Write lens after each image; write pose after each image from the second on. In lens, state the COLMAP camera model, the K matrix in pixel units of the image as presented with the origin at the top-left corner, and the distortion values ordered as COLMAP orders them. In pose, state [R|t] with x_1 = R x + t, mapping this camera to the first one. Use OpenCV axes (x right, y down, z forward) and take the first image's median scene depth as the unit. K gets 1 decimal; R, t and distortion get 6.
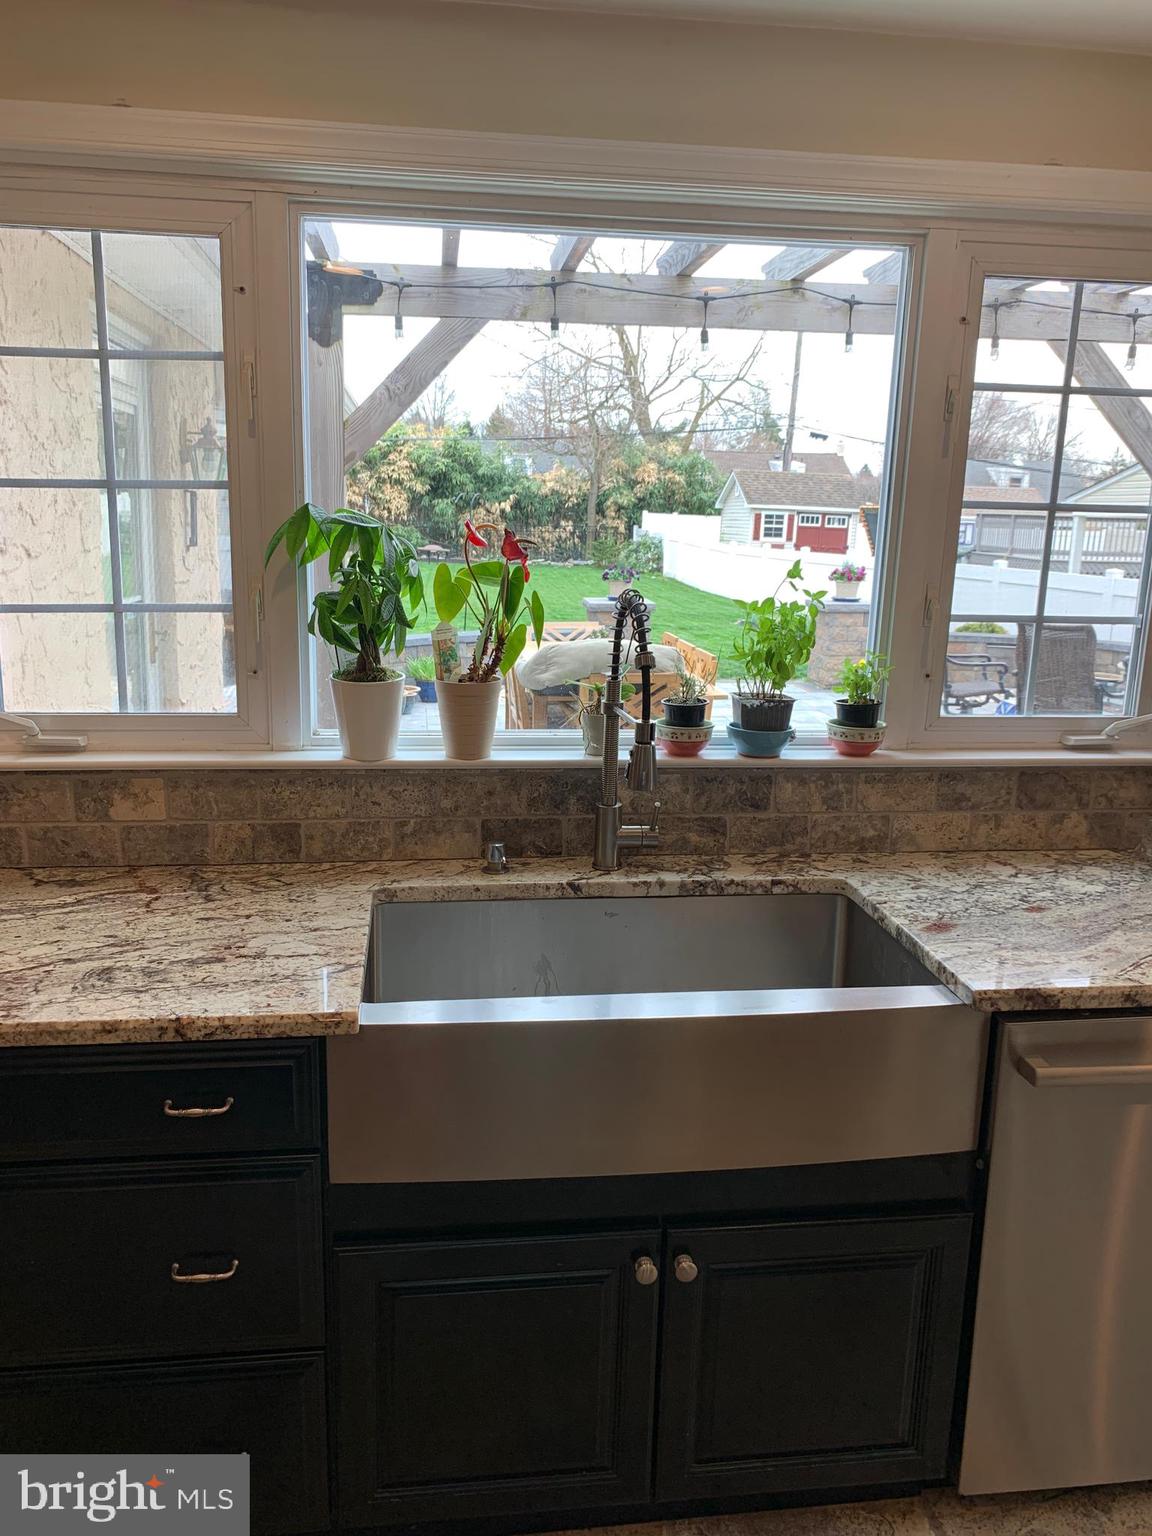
lens RADIAL K [[1172.0, 0, 561.5], [0, 1172.0, 759.7], [0, 0, 1]] dist [0.032441, -0.049068]
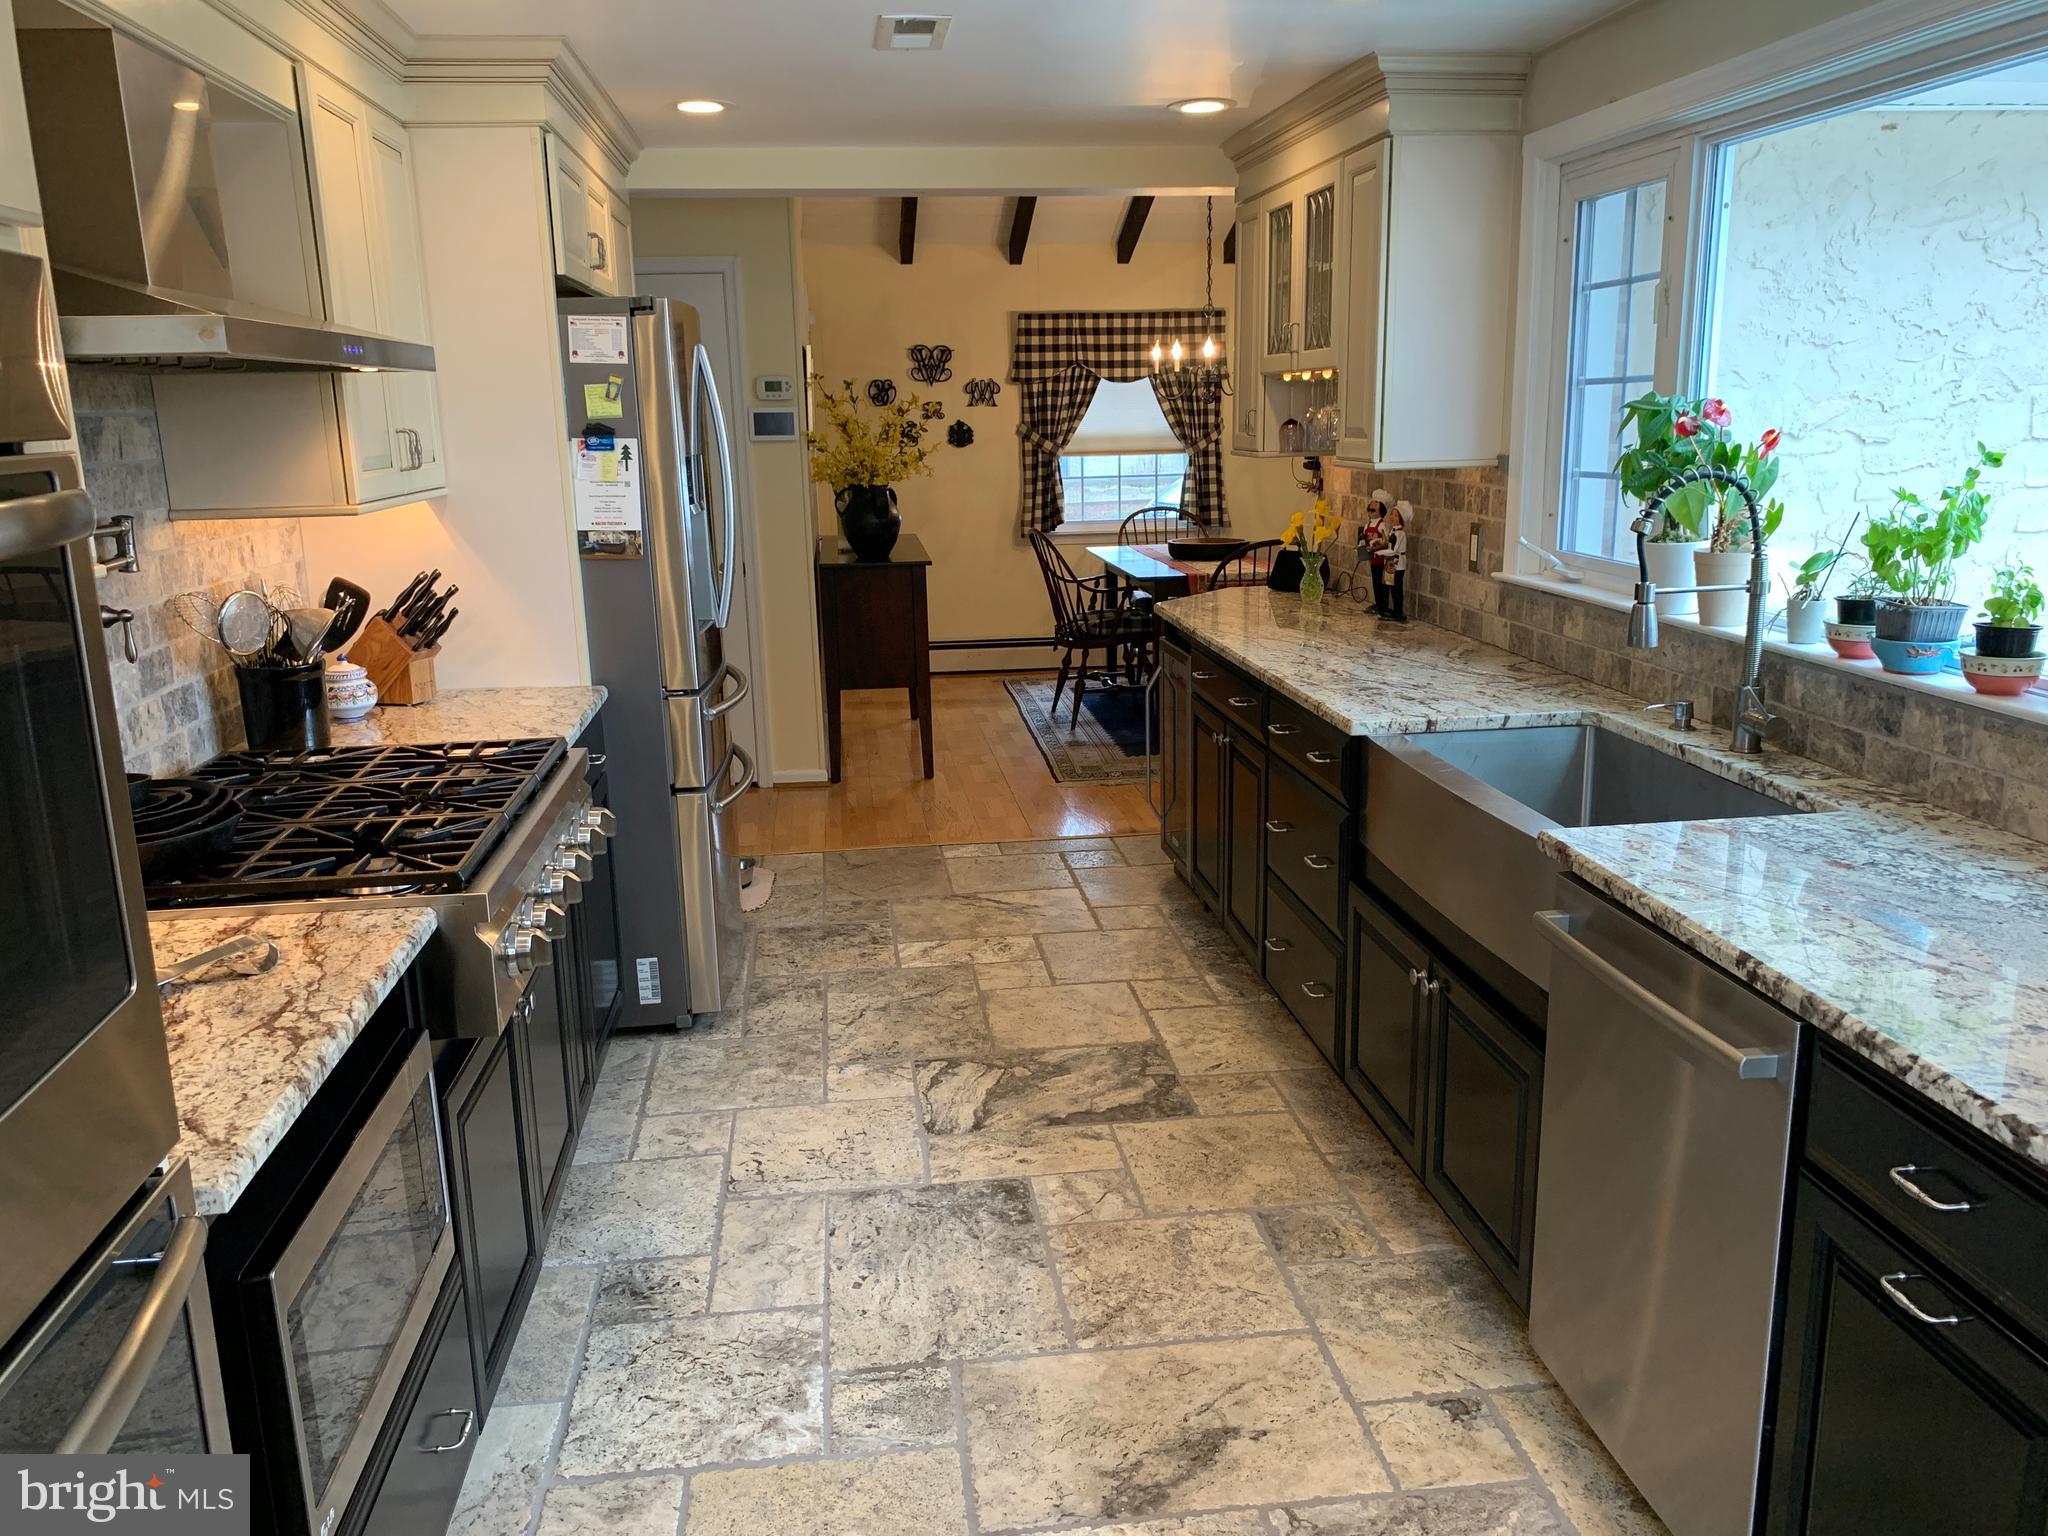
lens RADIAL K [[1562.7, 0, 1021.1], [0, 1562.7, 771.9], [0, 0, 1]] dist [0.032441, -0.049068]
pose [[-0.006340, 0.209061, -0.977882, 1.350714], [-0.188419, 0.960136, 0.206489, -0.050091], [0.982068, 0.185560, 0.033304, 0.356036]]
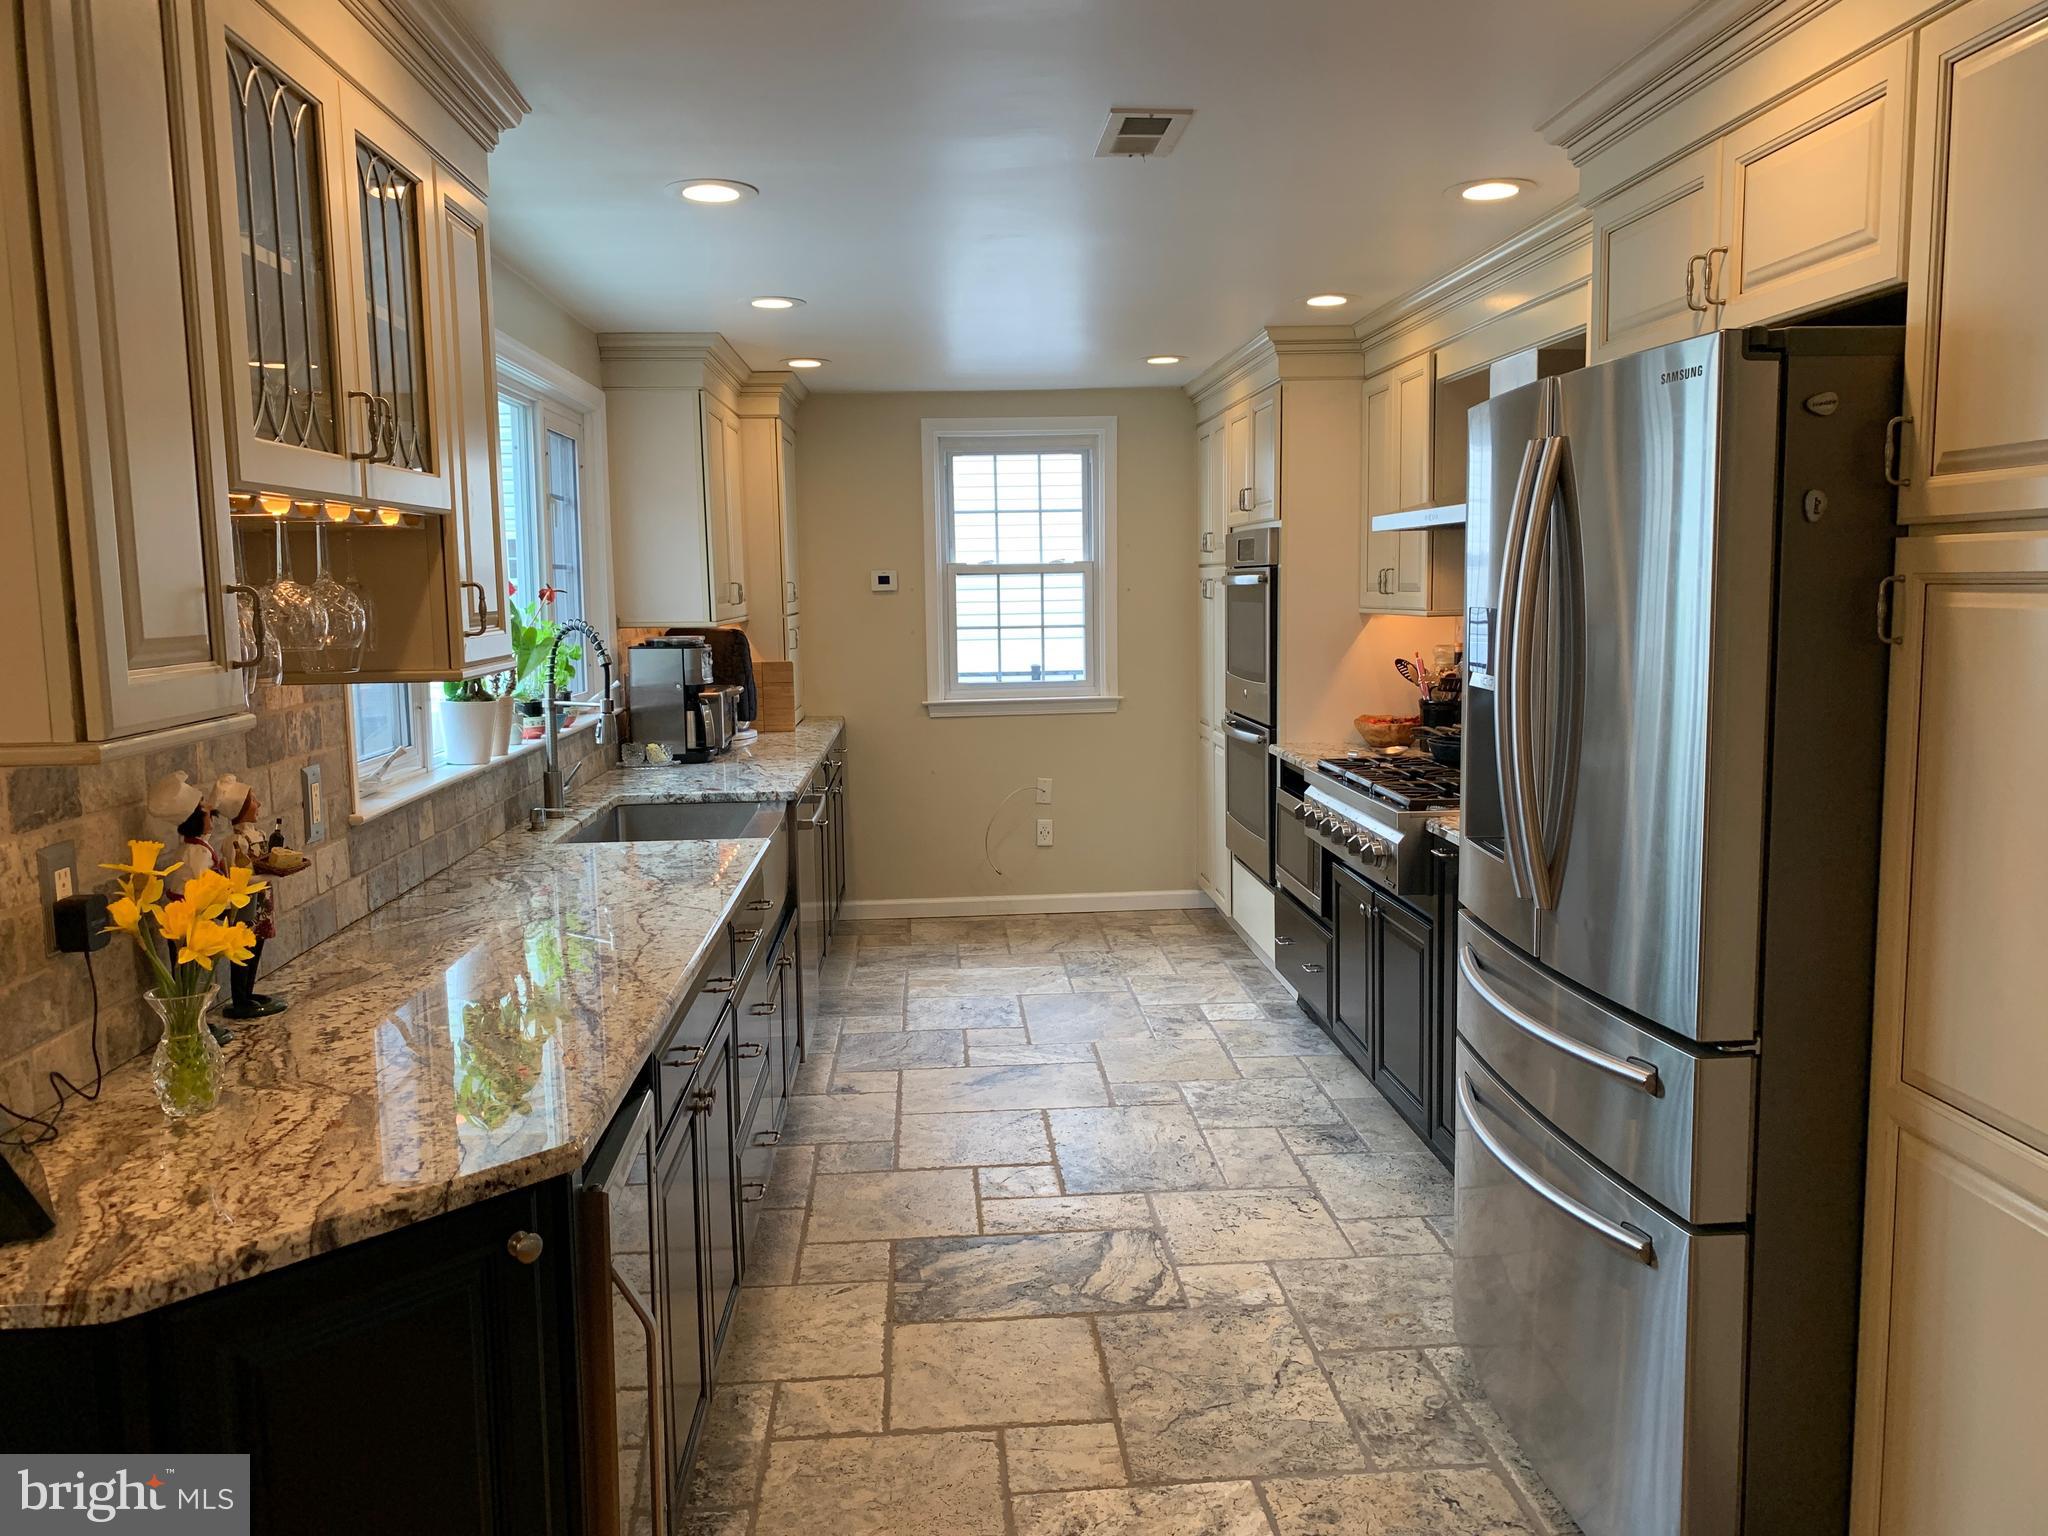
lens RADIAL K [[1562.7, 0, 1020.8], [0, 1562.7, 750.2], [0, 0, 1]] dist [0.032441, -0.049068]
pose [[0.065382, -0.131226, 0.989194, -1.817375], [0.226418, 0.967410, 0.113371, -0.074832], [-0.971833, 0.216558, 0.092963, 0.253083]]
